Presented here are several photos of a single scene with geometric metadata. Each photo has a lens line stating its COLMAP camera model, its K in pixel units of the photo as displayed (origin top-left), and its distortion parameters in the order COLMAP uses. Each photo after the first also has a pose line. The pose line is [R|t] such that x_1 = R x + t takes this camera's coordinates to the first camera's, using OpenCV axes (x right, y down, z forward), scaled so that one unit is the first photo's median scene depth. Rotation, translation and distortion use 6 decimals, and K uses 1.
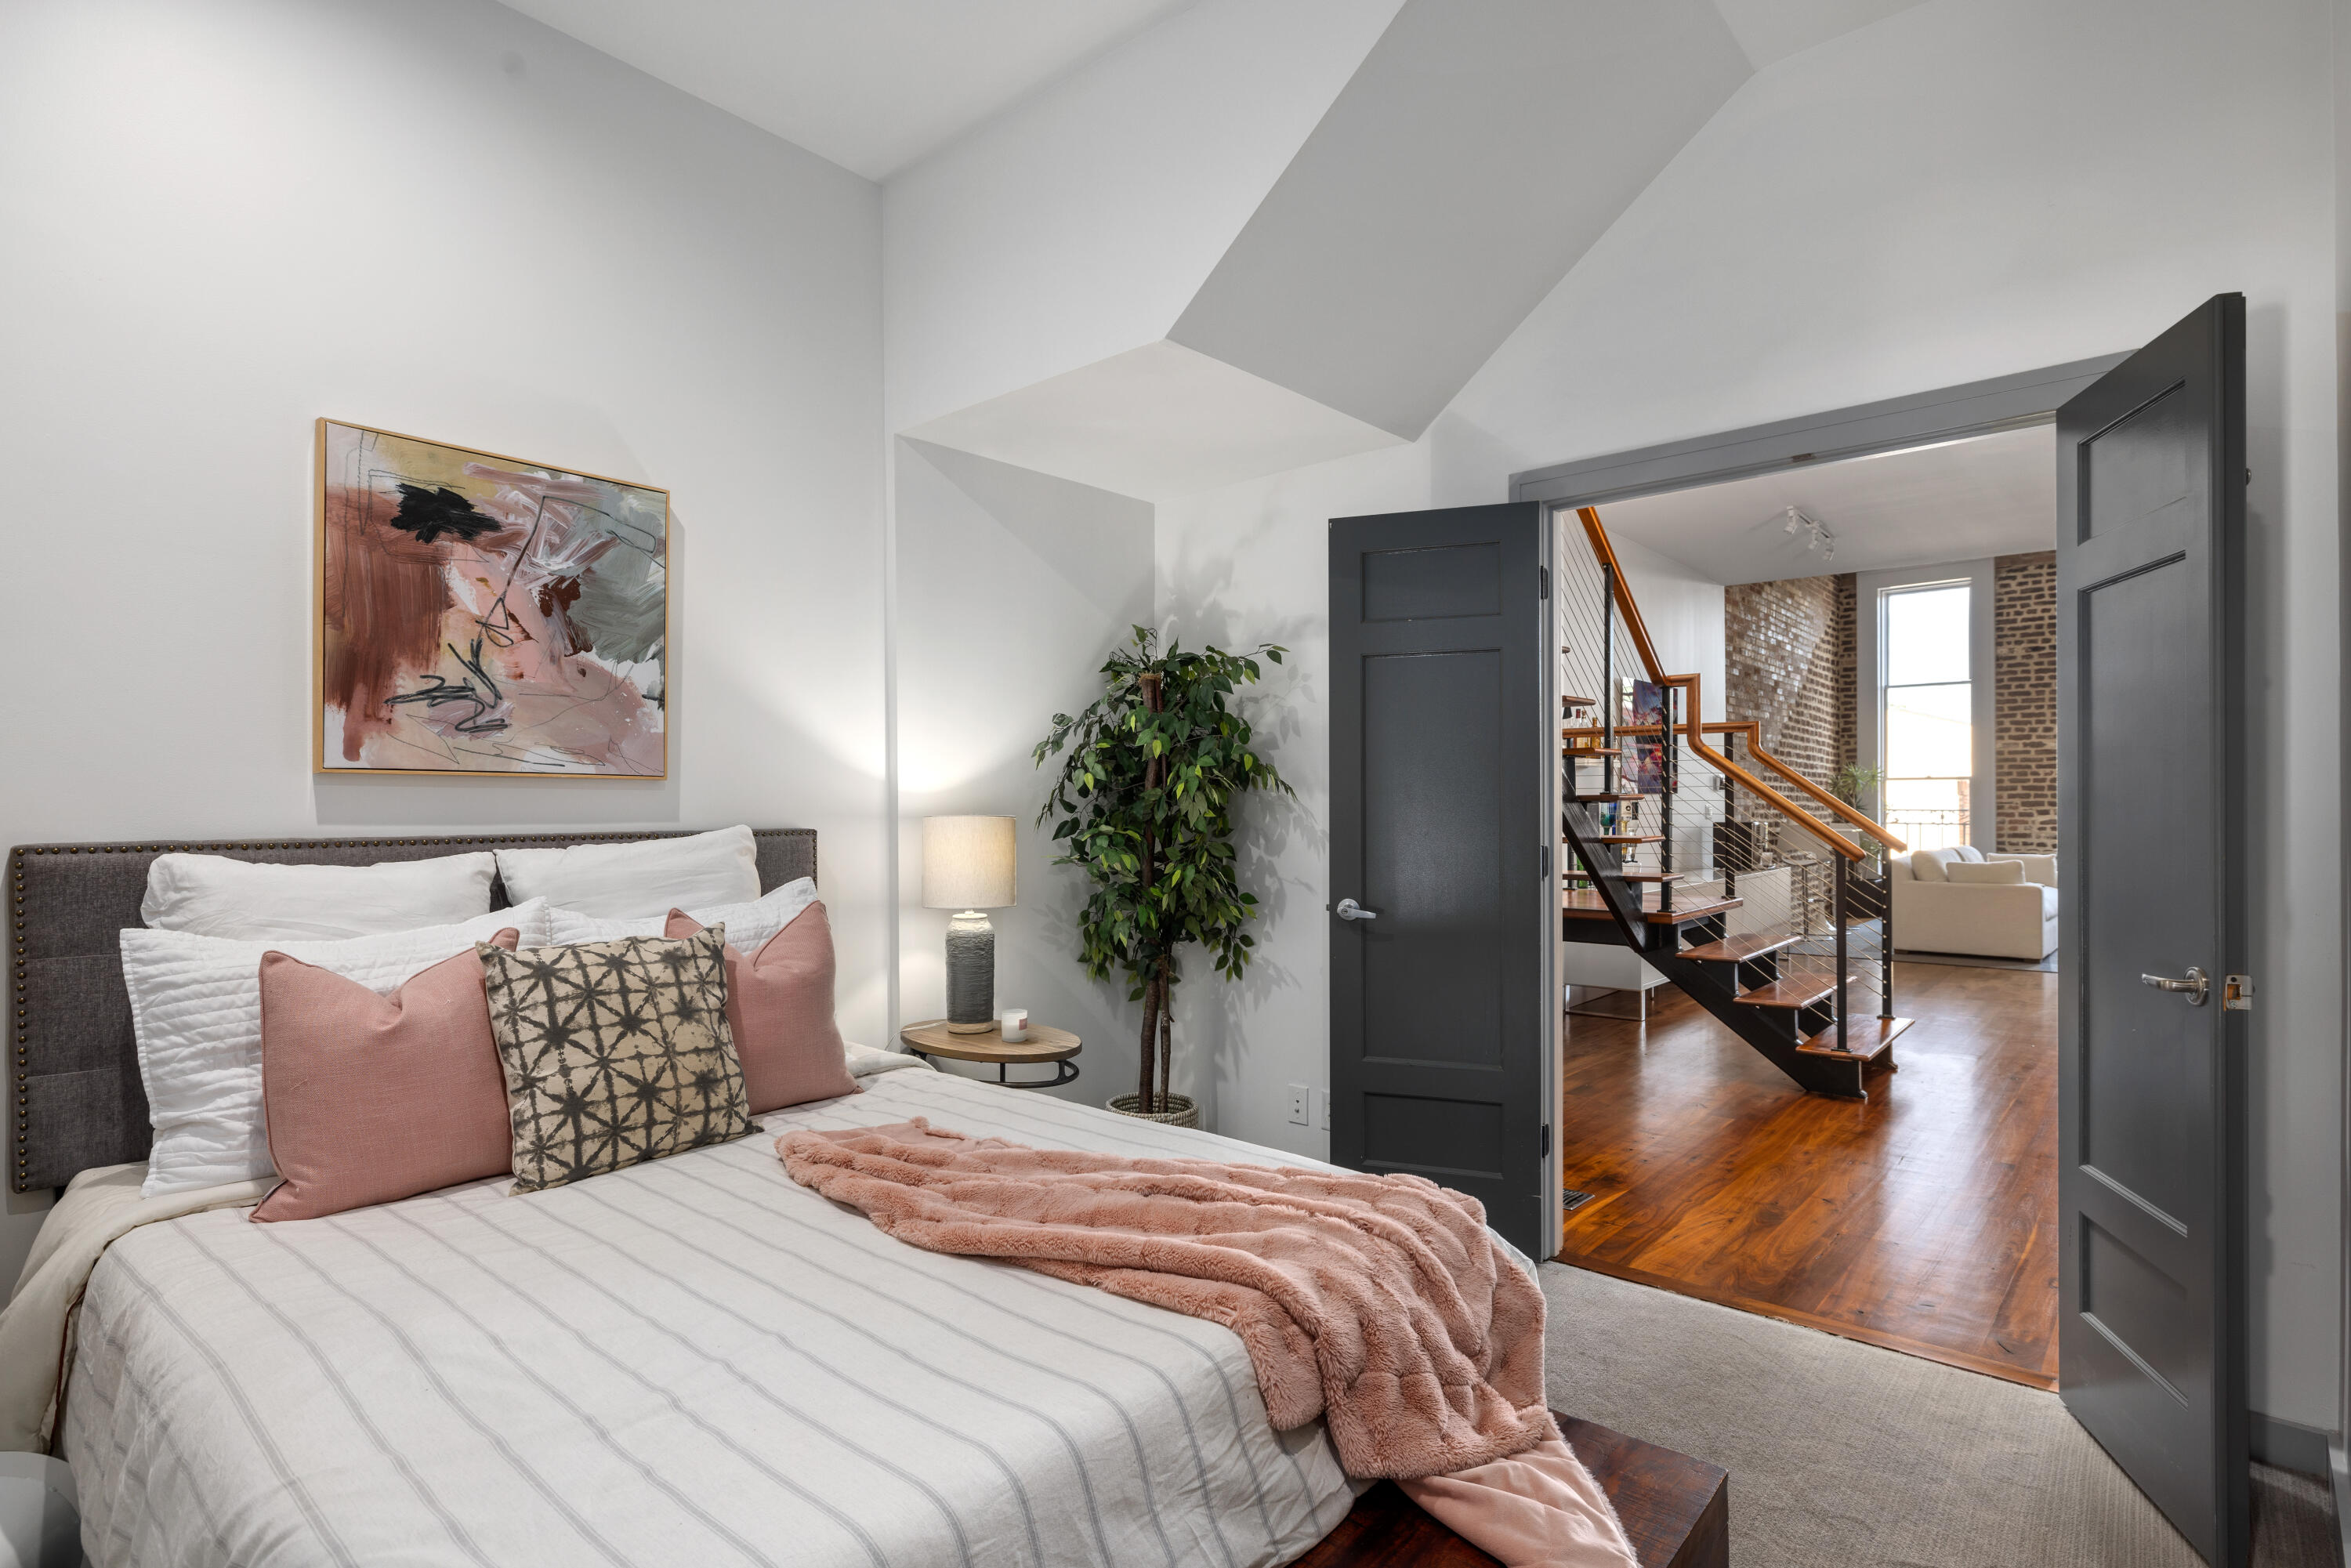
lens RADIAL K [[1204.8, 0, 1181.0], [0, 1204.8, 798.1], [0, 0, 1]] dist [0.000191, -0.000244]
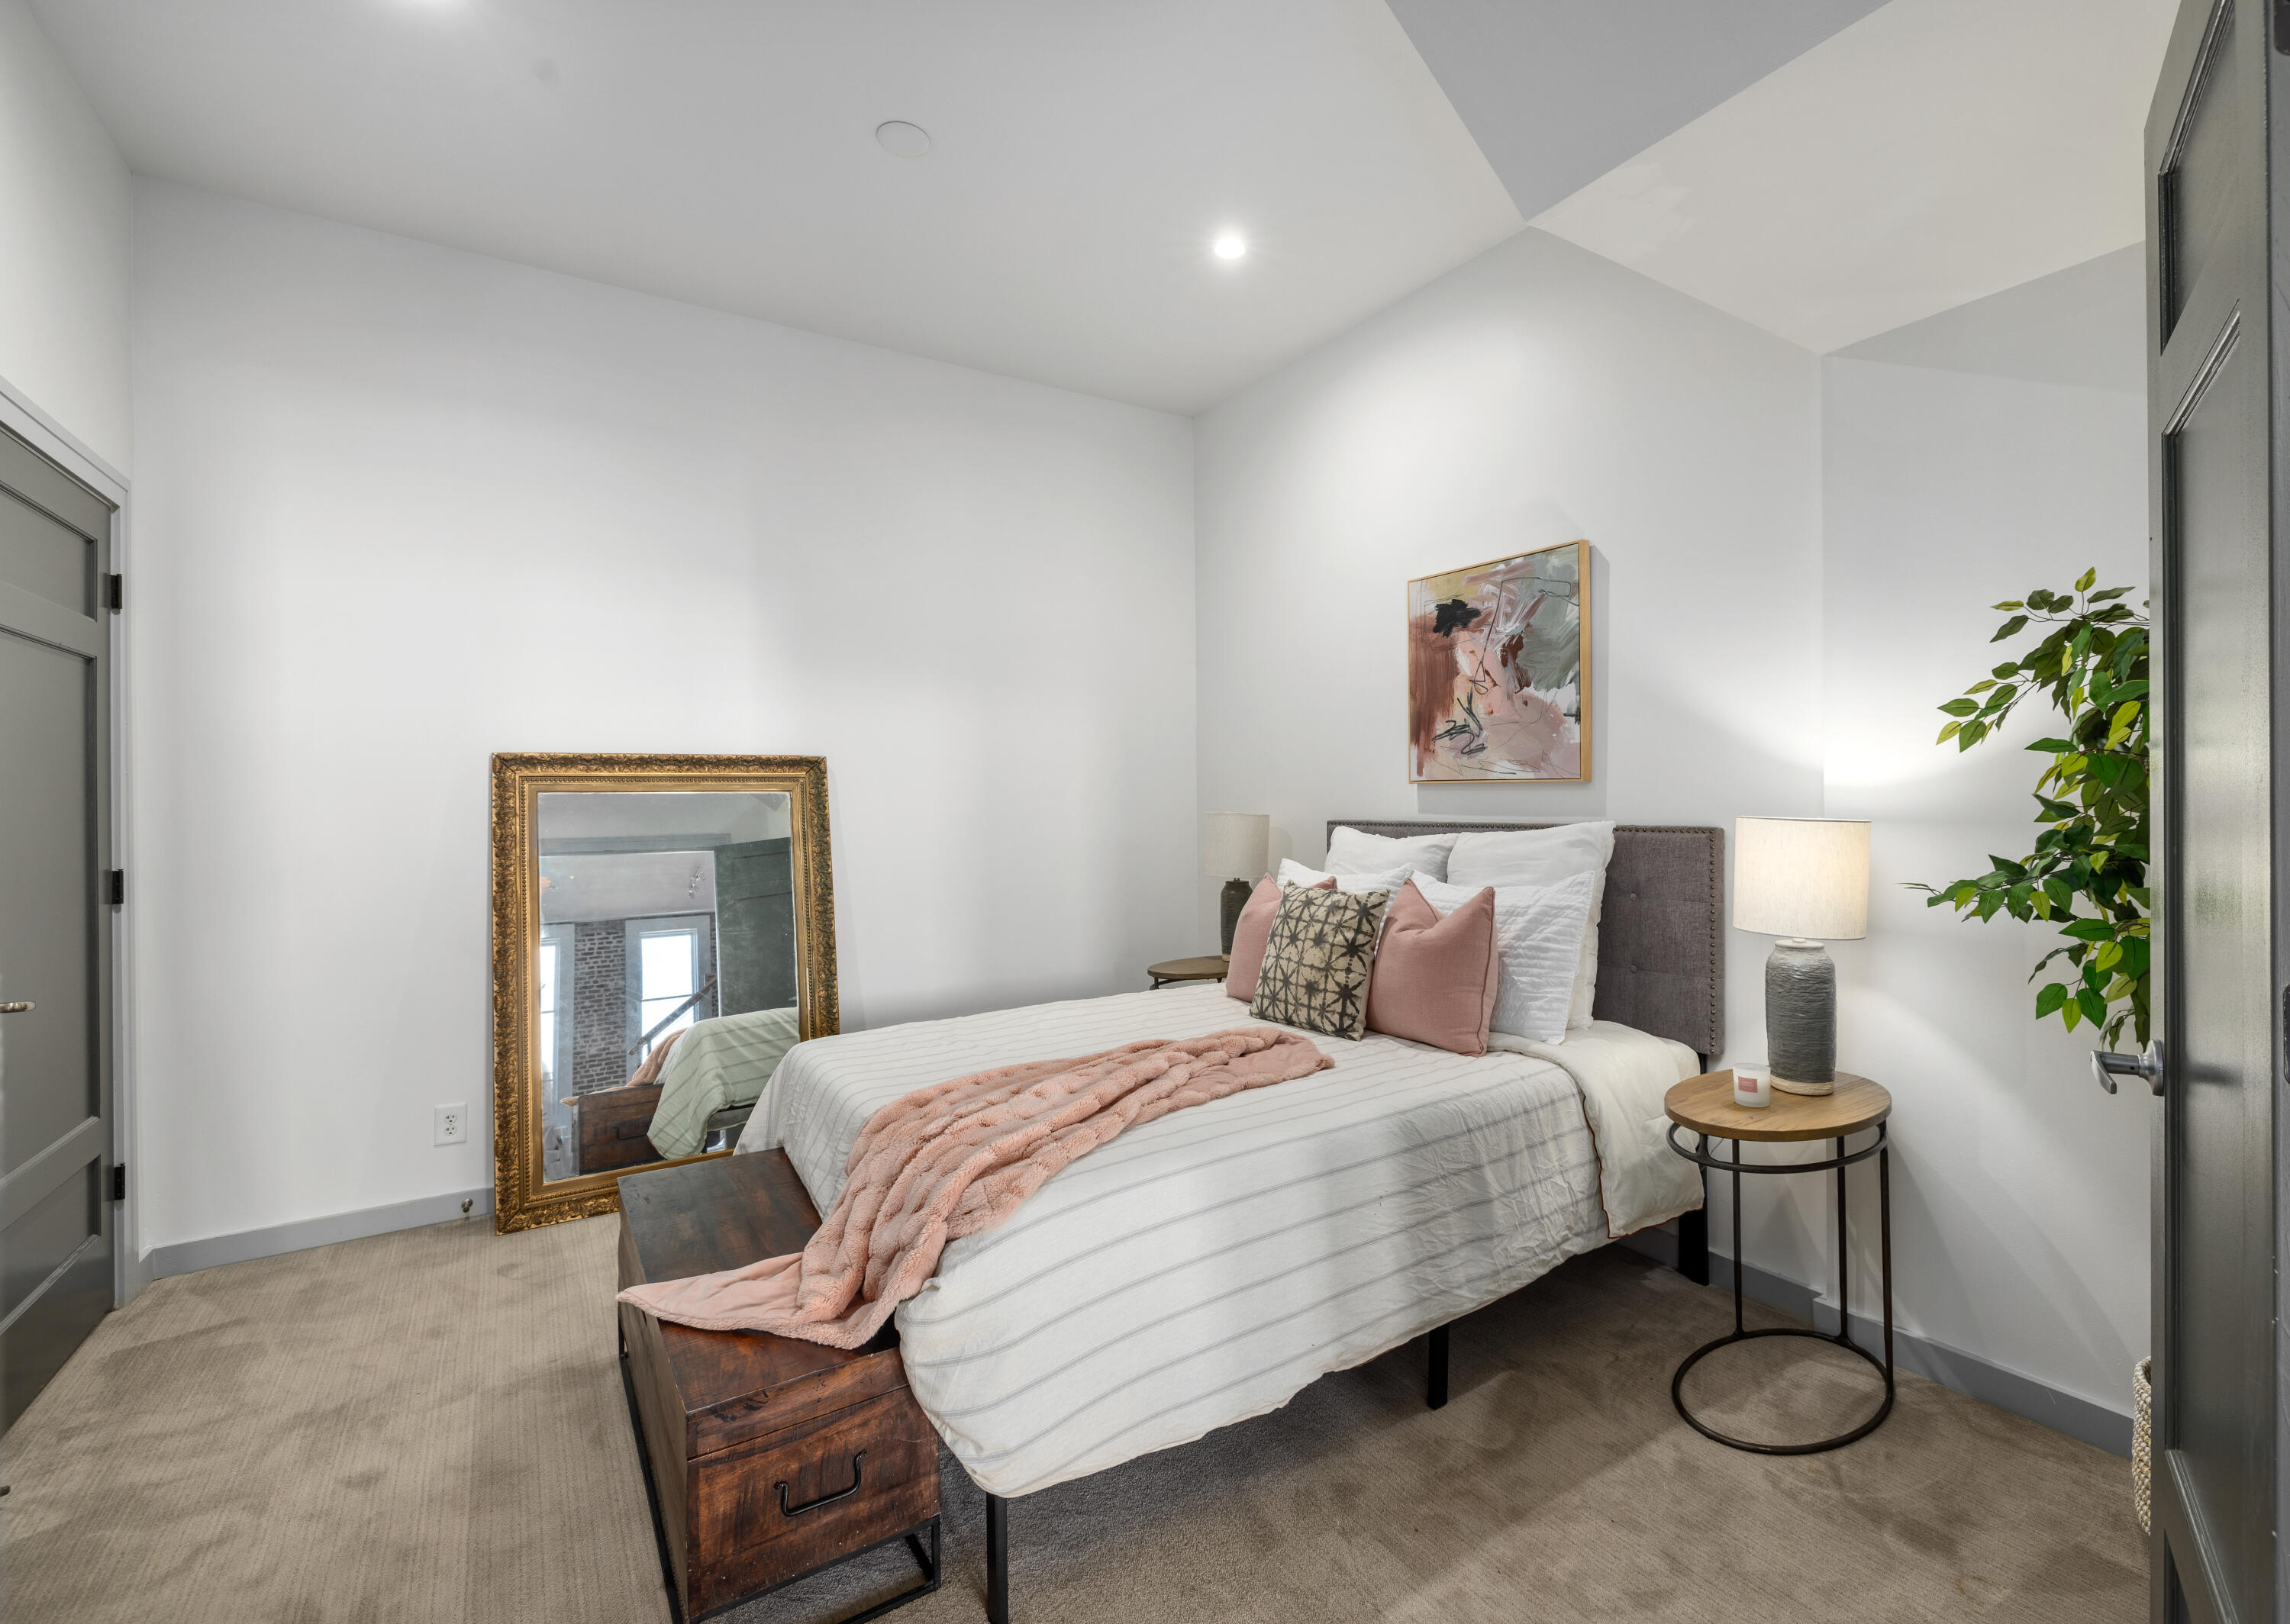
lens RADIAL K [[962.8, 0, 1155.8], [0, 962.8, 794.0], [0, 0, 1]] dist [-0.001600, -0.000016]
pose [[-0.269123, -0.006468, -0.963084, 0.666737], [0.006610, 0.999941, -0.008563, 0.002559], [0.963083, -0.008670, -0.269065, 0.933640]]
